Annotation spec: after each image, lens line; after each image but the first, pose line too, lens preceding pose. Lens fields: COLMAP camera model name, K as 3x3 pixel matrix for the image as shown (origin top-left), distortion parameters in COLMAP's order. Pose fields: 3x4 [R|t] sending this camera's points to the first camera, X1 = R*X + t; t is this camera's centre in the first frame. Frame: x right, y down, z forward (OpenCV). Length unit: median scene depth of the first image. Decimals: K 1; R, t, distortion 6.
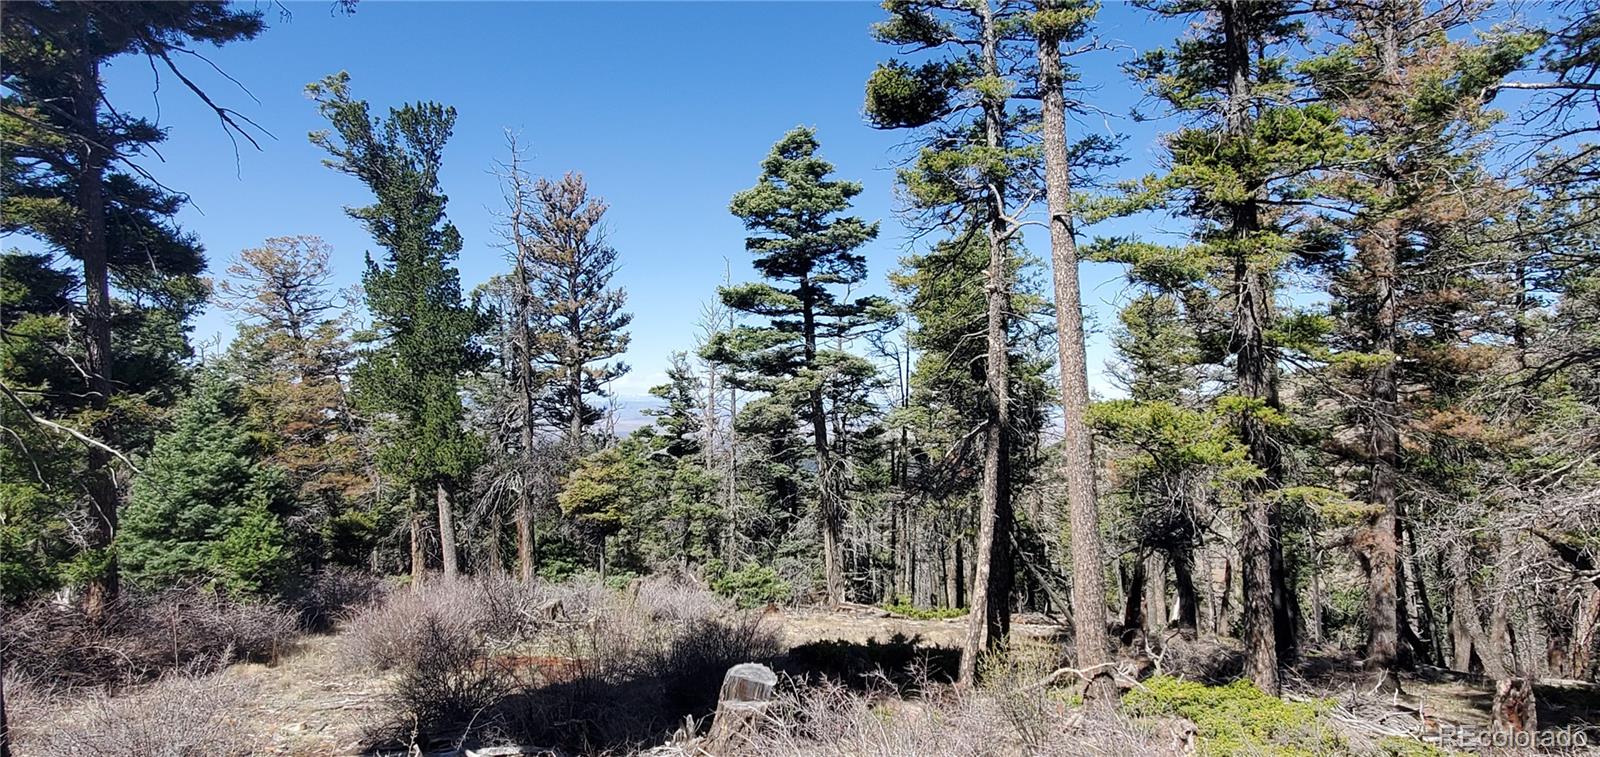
lens RADIAL K [[1001.4, 0, 805.0], [0, 1001.4, 364.2], [0, 0, 1]] dist [0.012252, -0.000943]
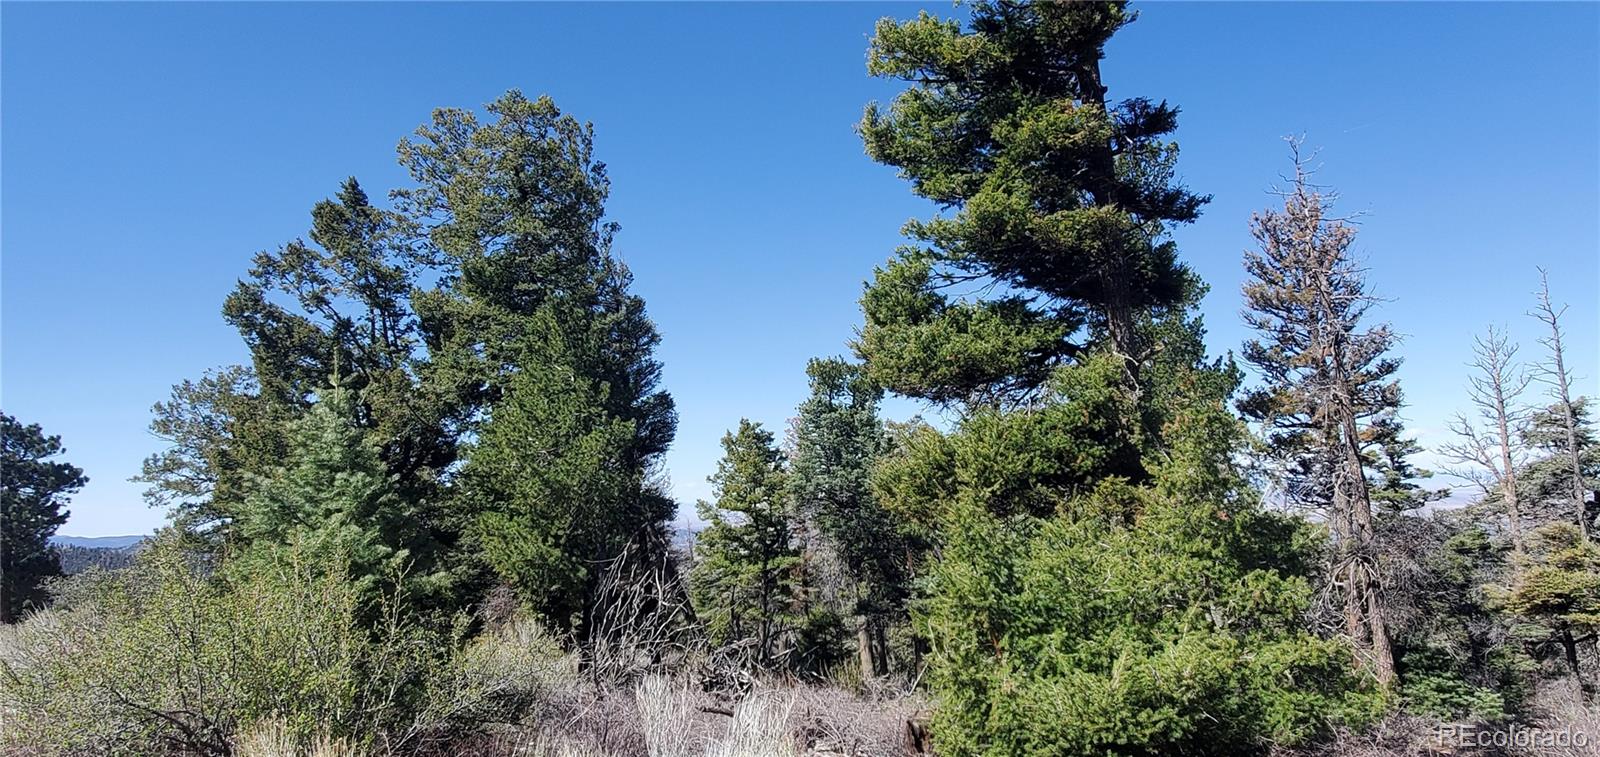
lens RADIAL K [[1014.4, 0, 797.6], [0, 1014.4, 372.2], [0, 0, 1]] dist [0.009395, 0.001129]
pose [[0.883663, -0.101996, -0.456876, -0.234190], [0.065595, 0.993325, -0.094886, 0.007068], [0.463504, 0.053879, 0.884455, 0.065486]]
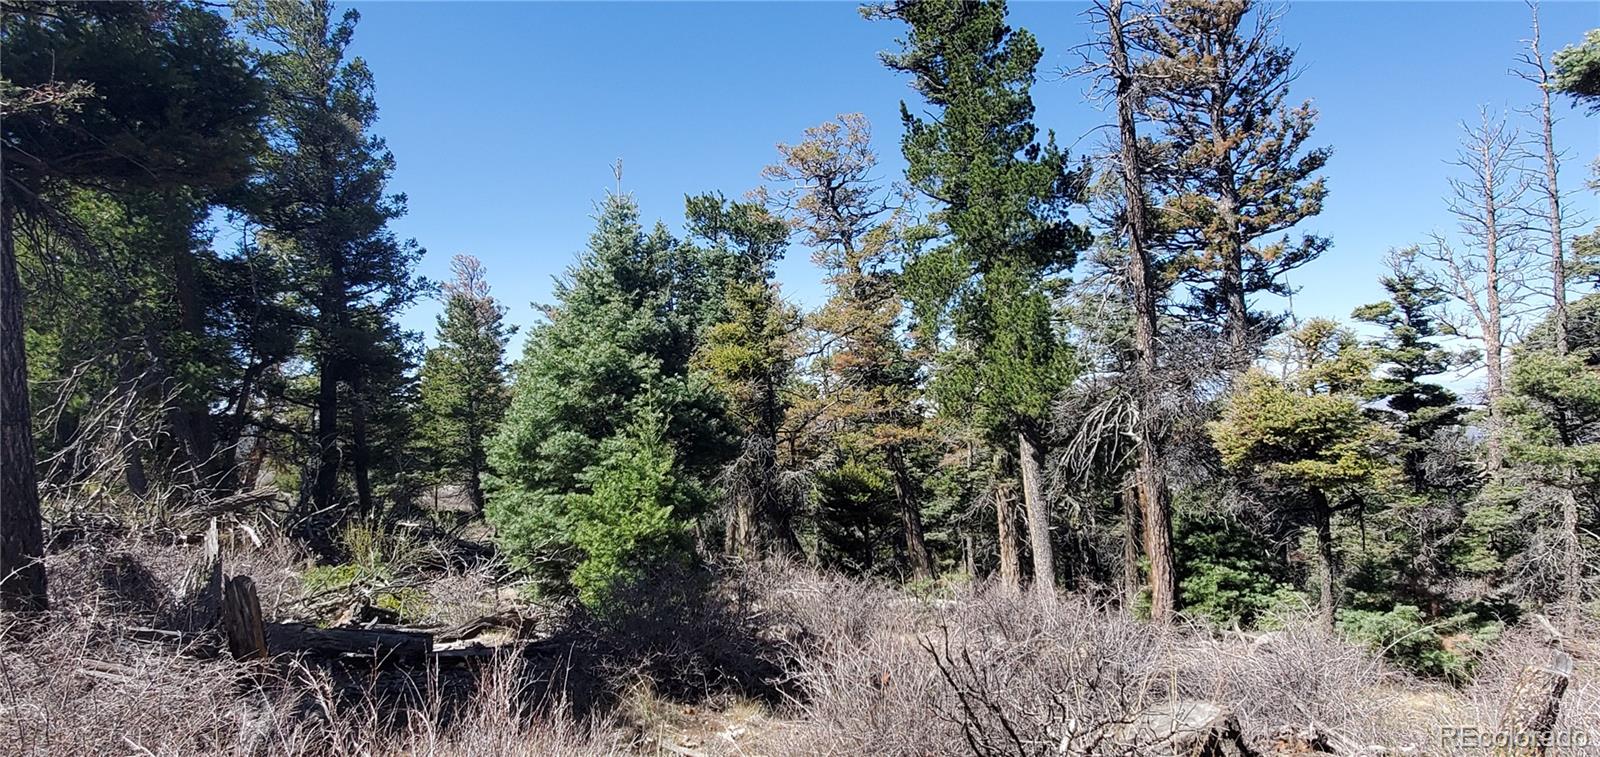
lens RADIAL K [[1001.4, 0, 805.0], [0, 1001.4, 364.2], [0, 0, 1]] dist [0.012252, -0.000943]
pose [[0.809029, -0.052343, -0.585433, -0.086161], [0.056128, 0.998355, -0.011698, 0.067210], [0.585082, -0.023395, 0.810636, 0.356266]]
